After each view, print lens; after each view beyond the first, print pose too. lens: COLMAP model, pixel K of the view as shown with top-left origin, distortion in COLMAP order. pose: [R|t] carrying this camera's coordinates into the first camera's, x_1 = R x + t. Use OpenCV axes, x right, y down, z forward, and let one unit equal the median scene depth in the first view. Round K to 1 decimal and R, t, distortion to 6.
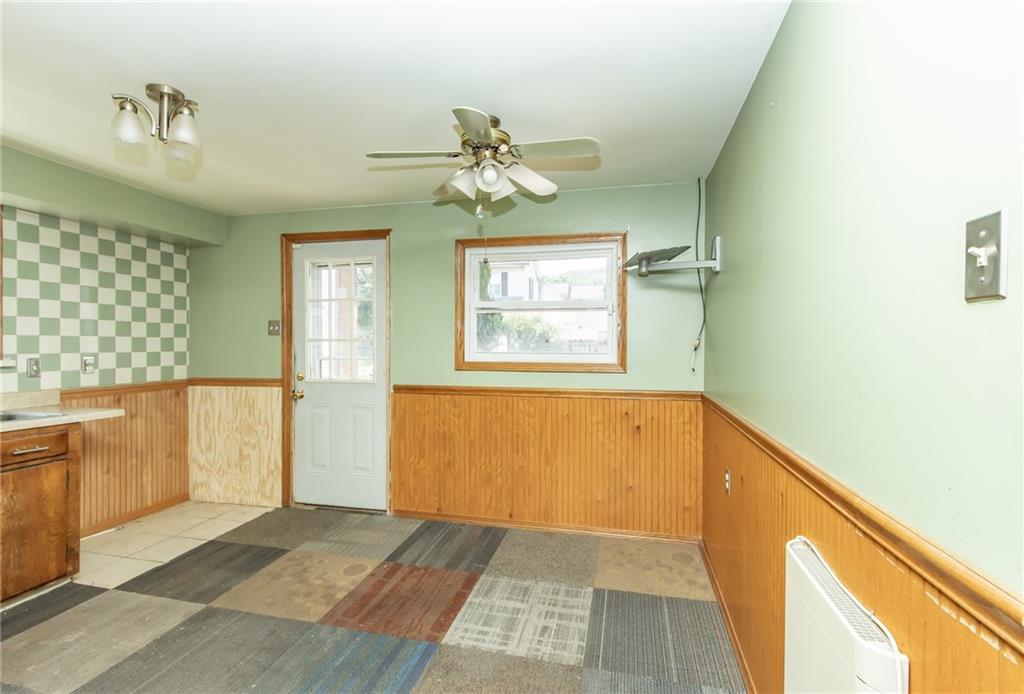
lens RADIAL K [[472.0, 0, 512.1], [0, 472.0, 346.4], [0, 0, 1]] dist [-0.001379, -0.000321]
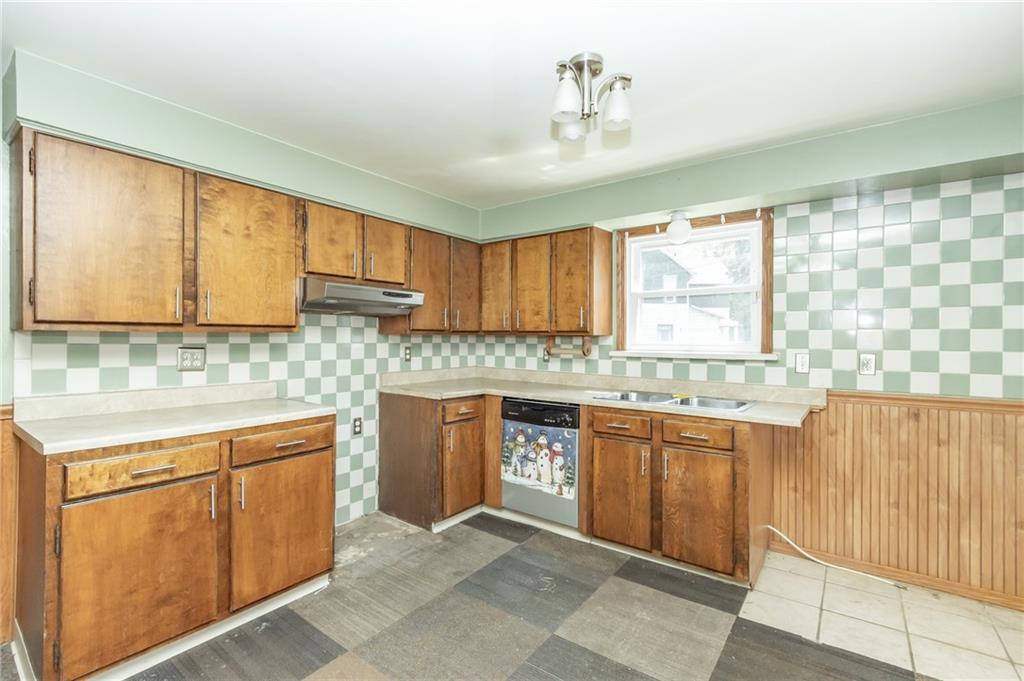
lens RADIAL K [[462.9, 0, 503.7], [0, 462.9, 340.1], [0, 0, 1]] dist [-0.000112, -0.000483]
pose [[-0.404525, -0.001642, -0.914525, 0.087677], [-0.009284, 0.999954, 0.002311, 0.000872], [0.914480, 0.009425, -0.404522, 0.700722]]
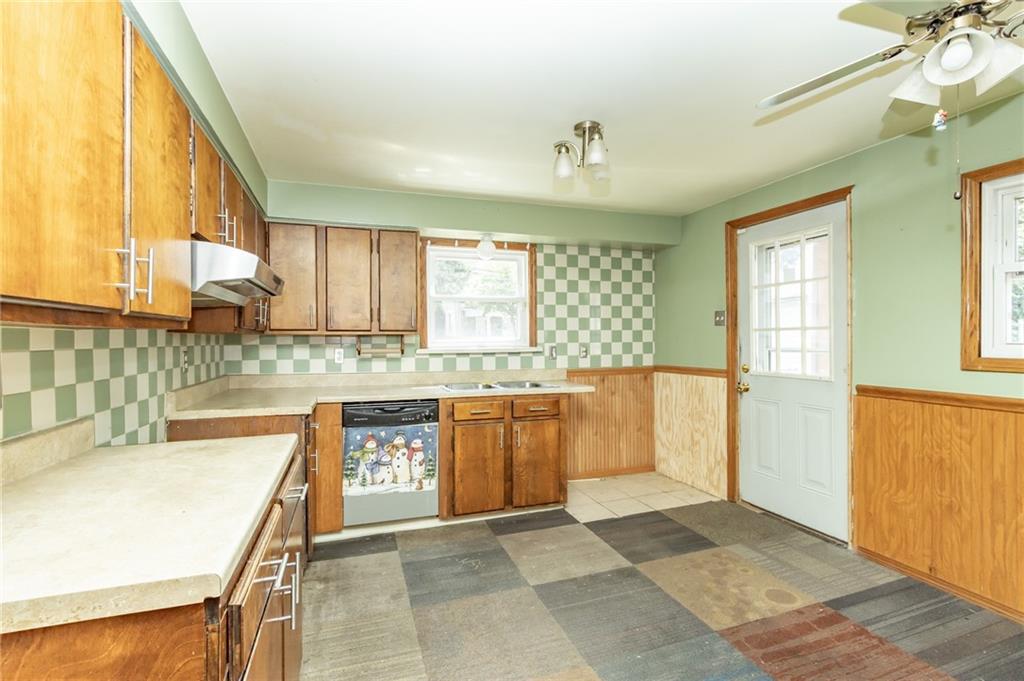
lens RADIAL K [[462.9, 0, 503.7], [0, 462.9, 340.1], [0, 0, 1]] dist [-0.000112, -0.000483]
pose [[0.525927, -0.002072, -0.850527, 0.094842], [0.004560, 0.999990, 0.000384, 0.004797], [0.850517, -0.004080, 0.525931, 0.107538]]
